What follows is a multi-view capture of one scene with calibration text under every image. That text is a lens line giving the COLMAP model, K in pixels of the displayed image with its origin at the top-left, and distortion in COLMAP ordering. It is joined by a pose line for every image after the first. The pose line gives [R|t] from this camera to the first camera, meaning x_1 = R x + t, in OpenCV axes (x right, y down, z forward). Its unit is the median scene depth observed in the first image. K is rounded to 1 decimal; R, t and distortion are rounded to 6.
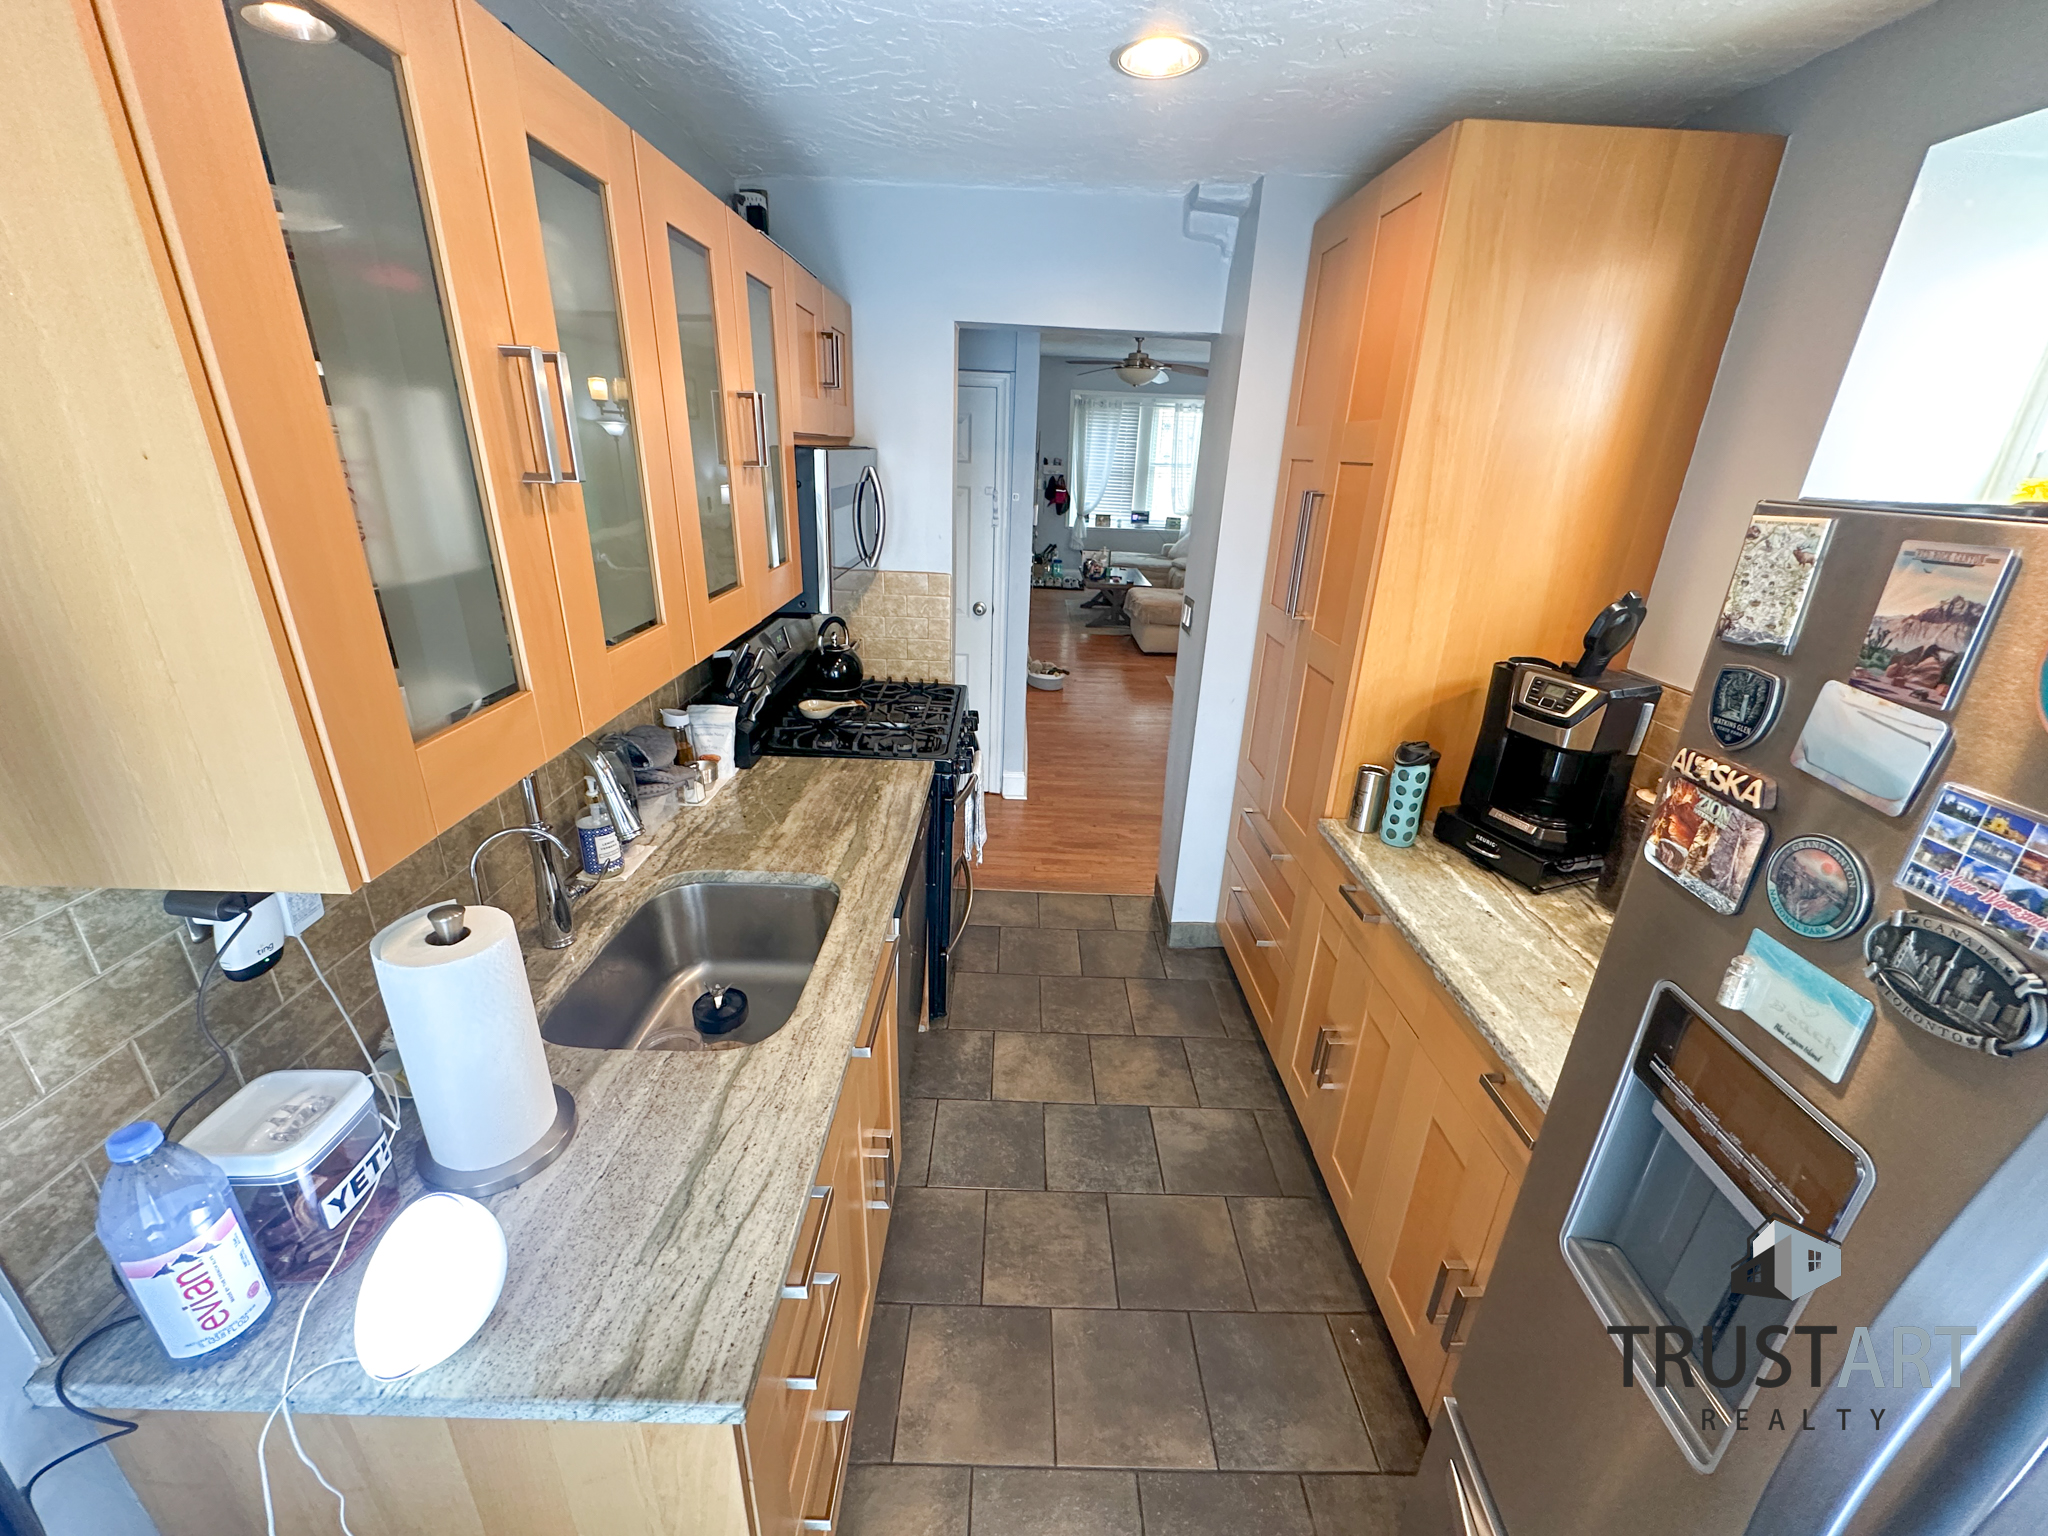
lens RADIAL K [[817.8, 0, 1024.5], [0, 817.8, 770.7], [0, 0, 1]] dist [-0.005944, 0.000747]
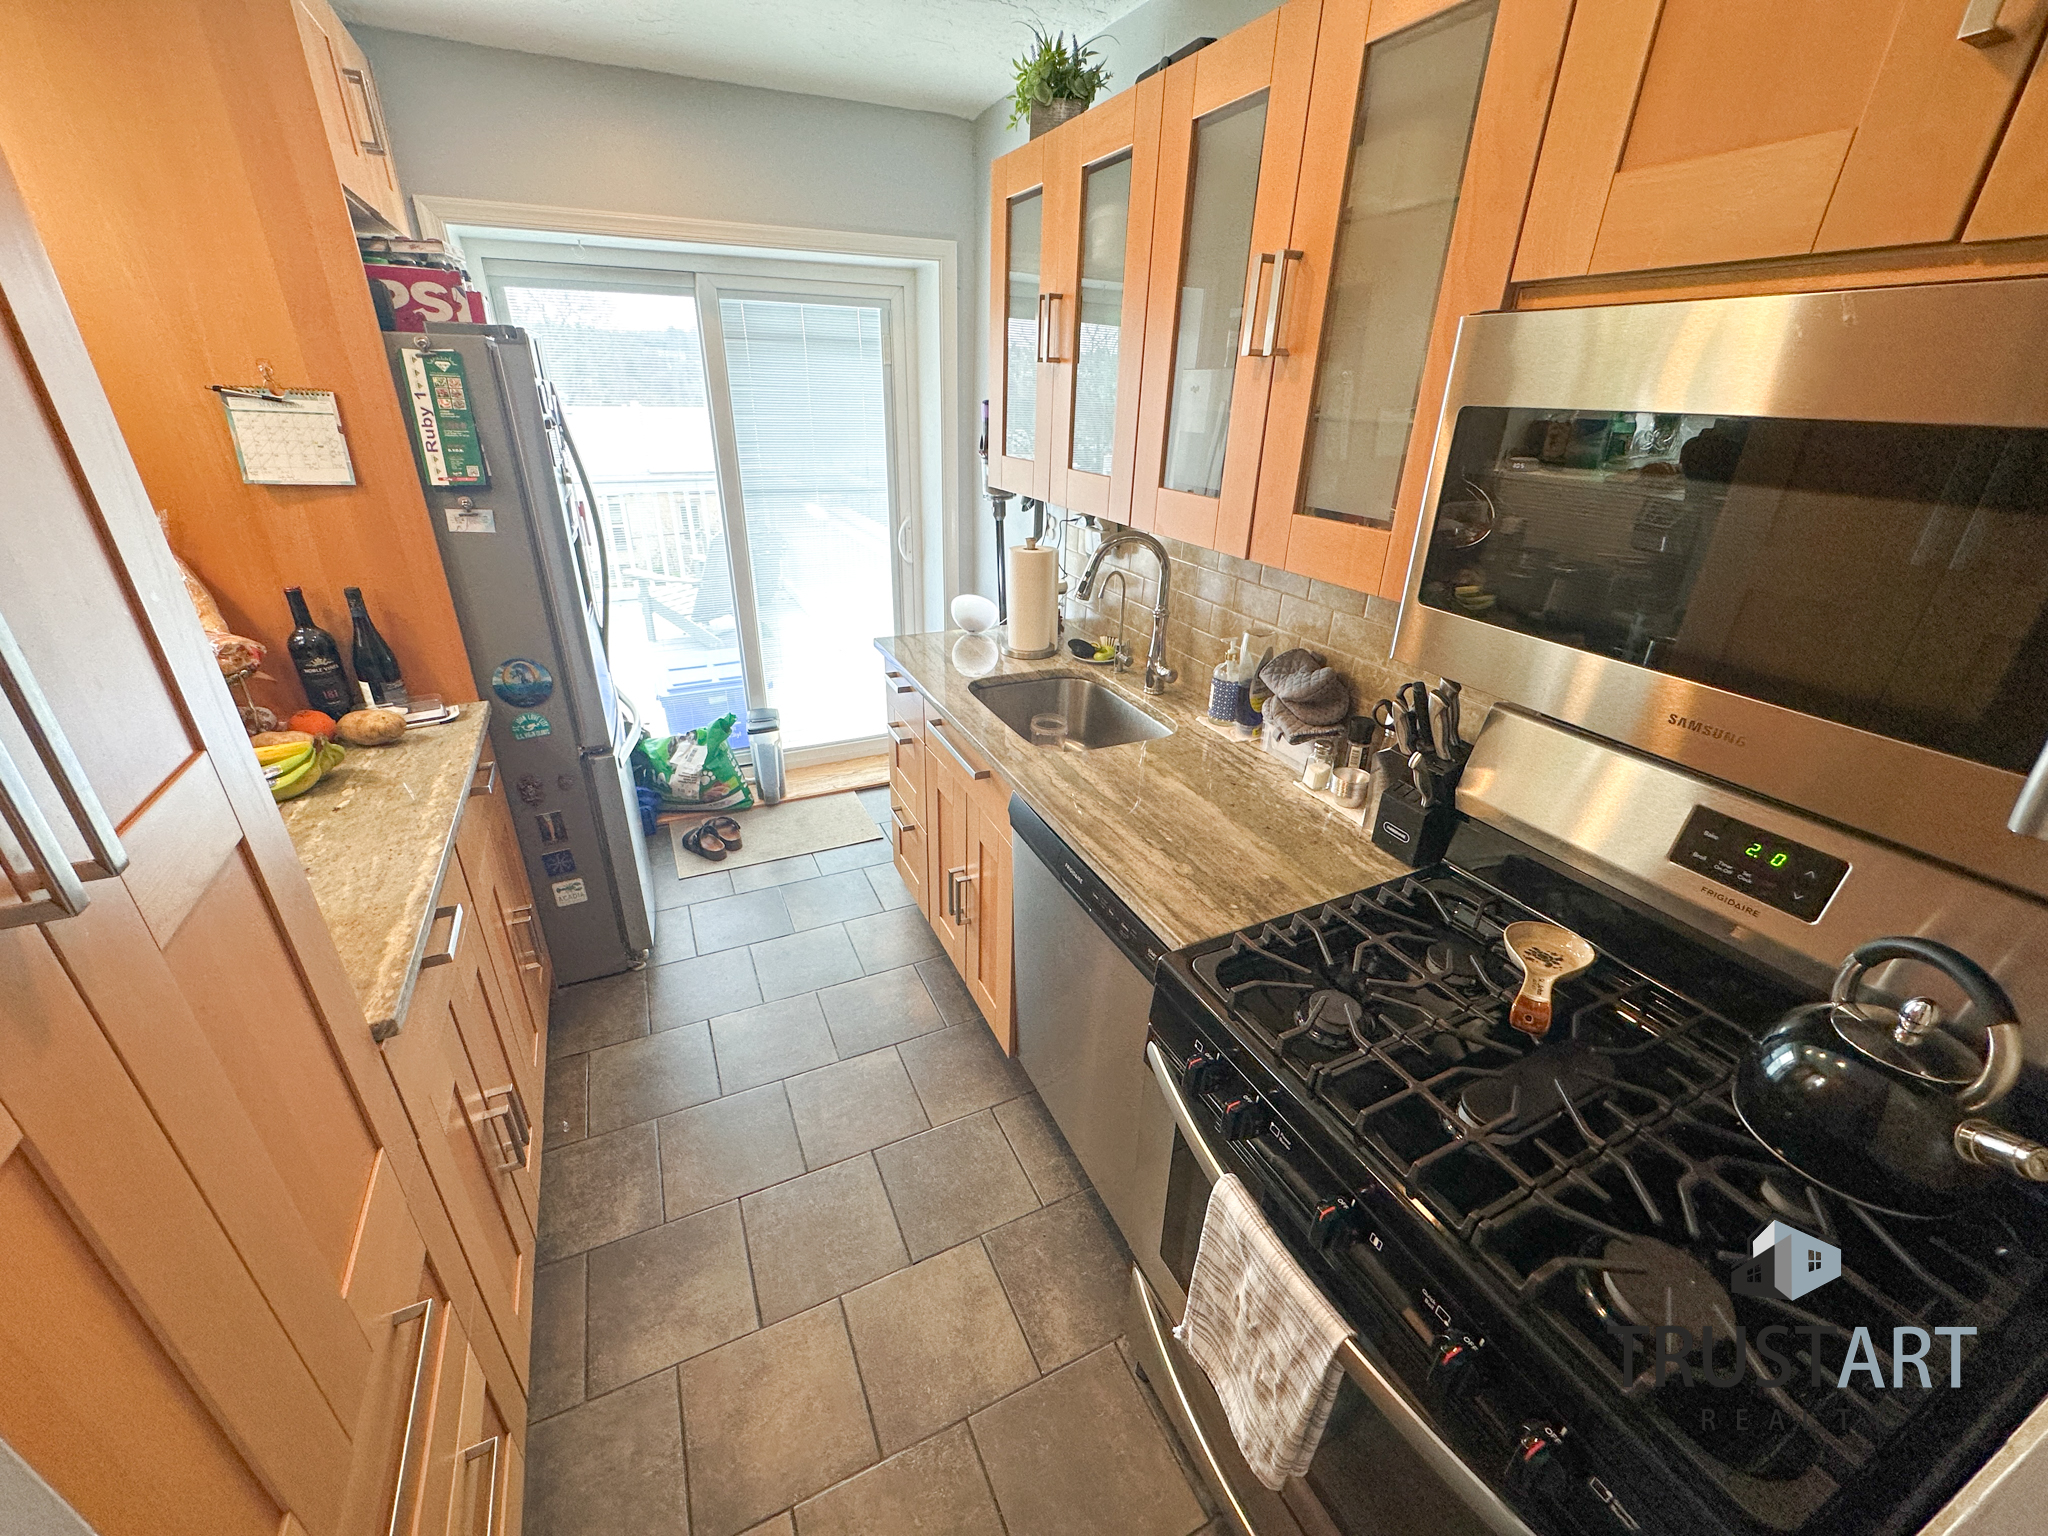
lens RADIAL K [[817.8, 0, 1020.6], [0, 817.8, 770.4], [0, 0, 1]] dist [-0.005944, 0.000747]
pose [[-0.904854, 0.130245, -0.405308, 0.203094], [-0.204362, 0.702295, 0.681922, -0.479705], [0.373463, 0.699870, -0.608858, 1.382251]]
